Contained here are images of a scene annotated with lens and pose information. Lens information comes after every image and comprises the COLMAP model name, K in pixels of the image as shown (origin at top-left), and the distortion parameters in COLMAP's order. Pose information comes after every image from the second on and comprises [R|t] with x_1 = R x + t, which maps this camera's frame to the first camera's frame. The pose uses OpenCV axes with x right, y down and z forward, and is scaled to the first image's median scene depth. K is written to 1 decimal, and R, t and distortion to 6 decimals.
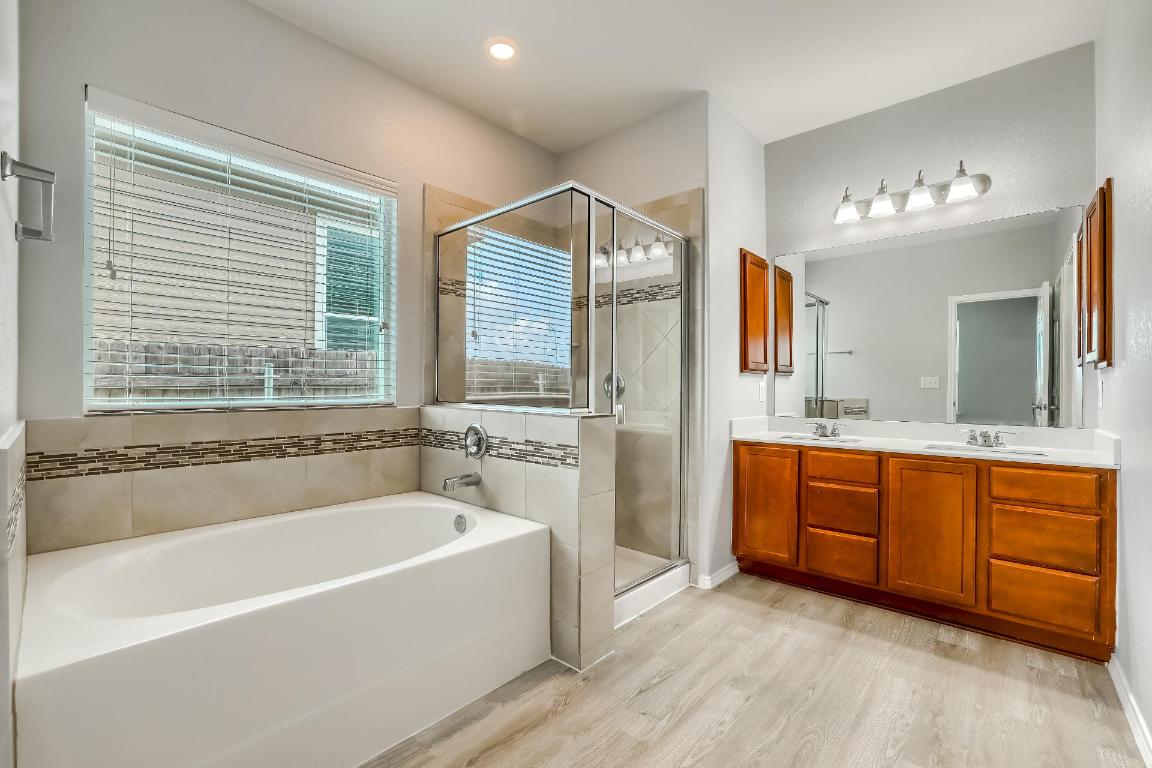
lens RADIAL K [[493.1, 0, 574.7], [0, 493.1, 388.0], [0, 0, 1]] dist [-0.048518, 0.018992]
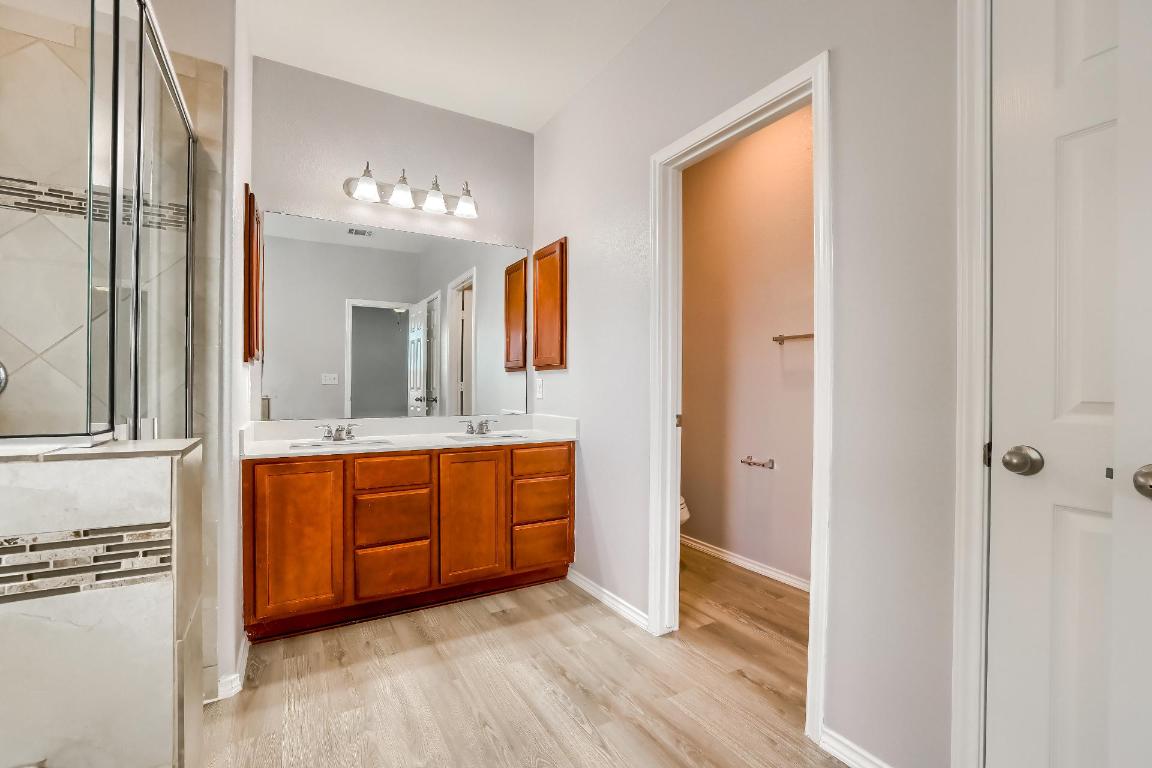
lens RADIAL K [[493.1, 0, 574.7], [0, 493.1, 388.0], [0, 0, 1]] dist [-0.048518, 0.018992]
pose [[0.305440, -0.007516, 0.952182, -0.218791], [-0.001652, 0.999963, 0.008423, -0.000811], [-0.952210, -0.004145, 0.305416, 0.424890]]
